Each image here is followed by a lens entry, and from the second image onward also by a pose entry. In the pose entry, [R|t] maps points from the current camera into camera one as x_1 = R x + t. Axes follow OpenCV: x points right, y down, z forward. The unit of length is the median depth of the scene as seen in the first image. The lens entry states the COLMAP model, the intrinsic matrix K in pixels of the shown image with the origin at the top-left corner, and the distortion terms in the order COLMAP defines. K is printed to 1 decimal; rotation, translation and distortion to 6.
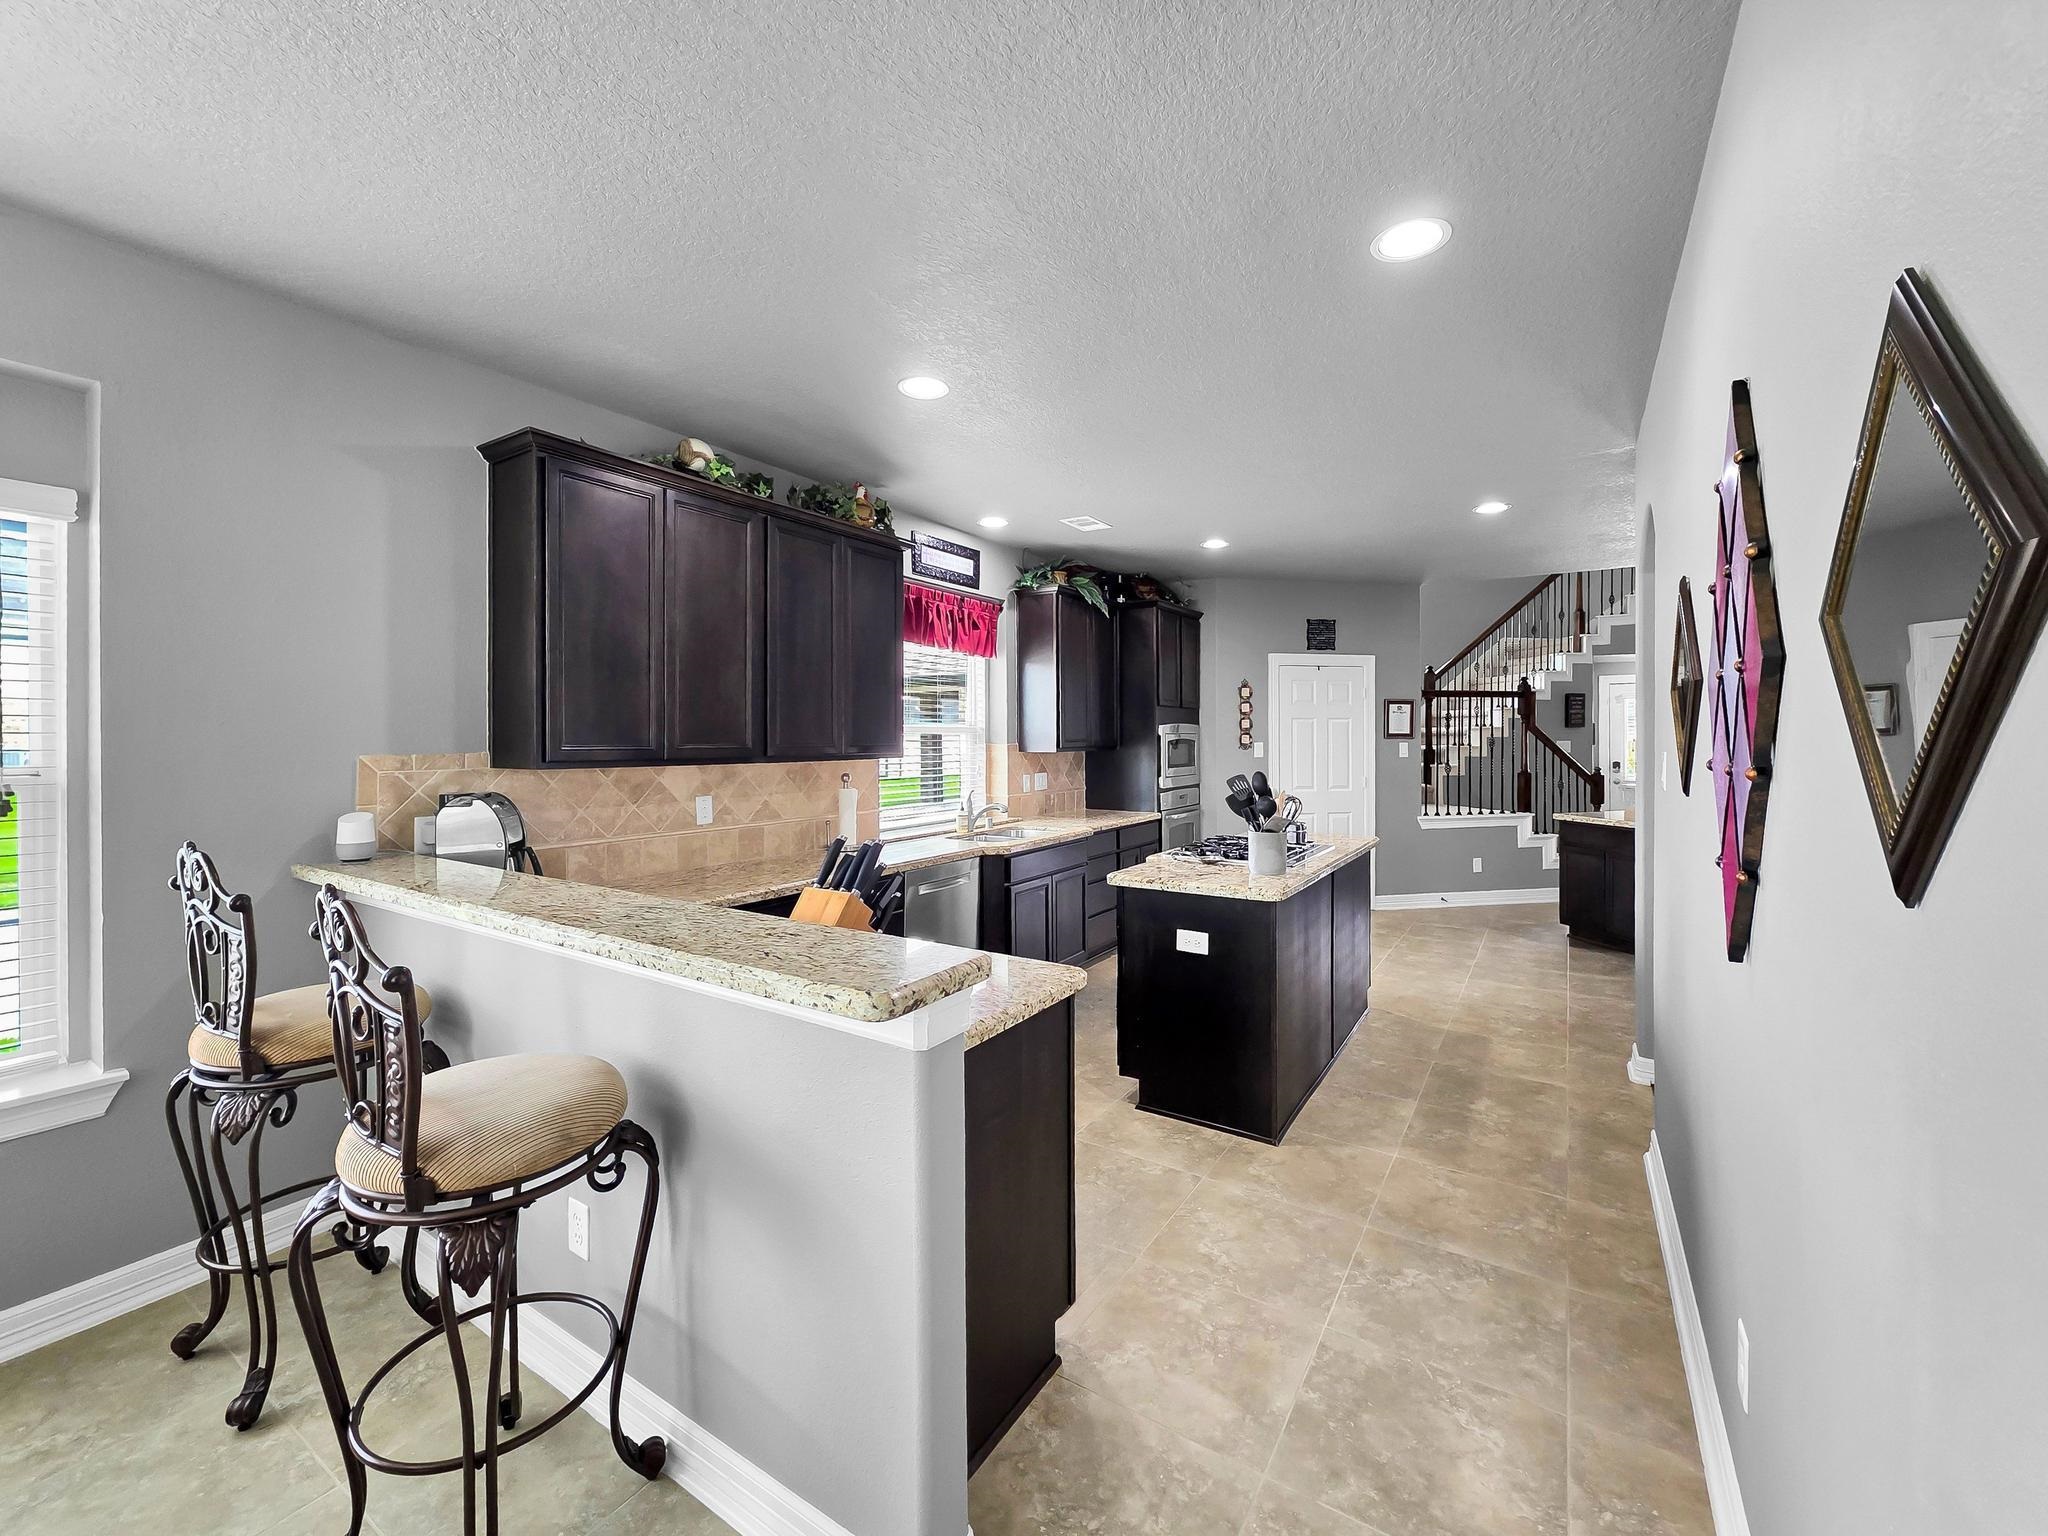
lens RADIAL K [[823.2, 0, 1024.0], [0, 823.2, 768.0], [0, 0, 1]] dist [-0.000766, -0.000095]
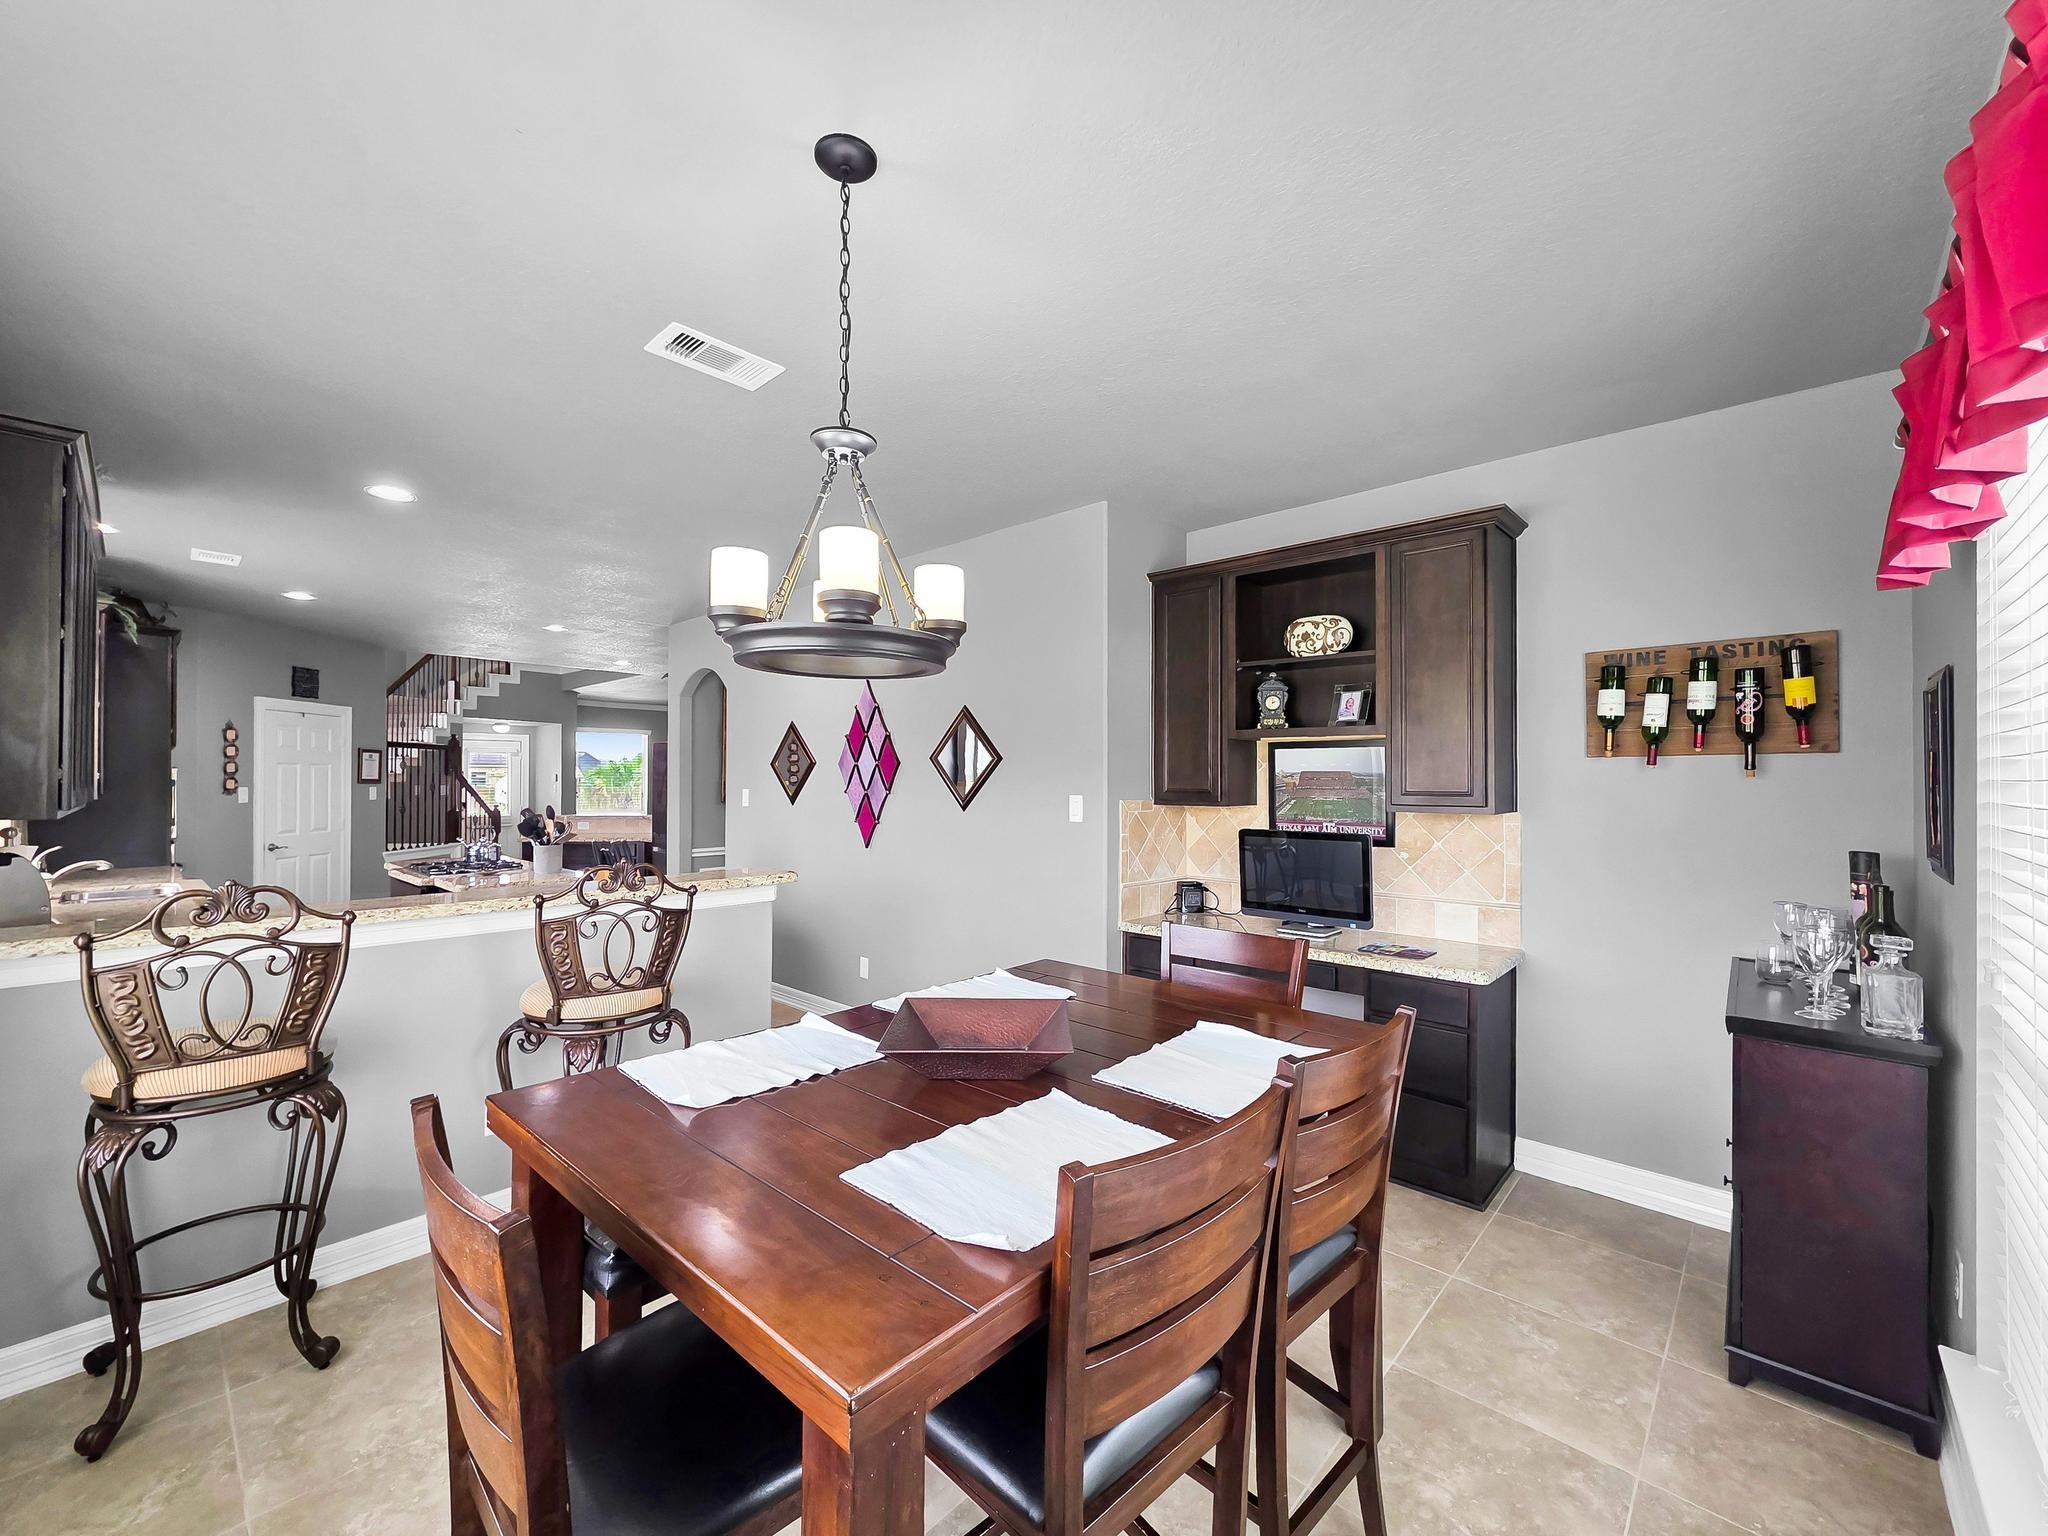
lens RADIAL K [[823.2, 0, 1024.0], [0, 823.2, 768.0], [0, 0, 1]] dist [-0.000766, -0.000095]
pose [[0.175705, 0.016120, 0.984311, -0.479911], [0.047080, 0.998584, -0.024758, 0.012353], [-0.983316, 0.050691, 0.174697, -0.059083]]
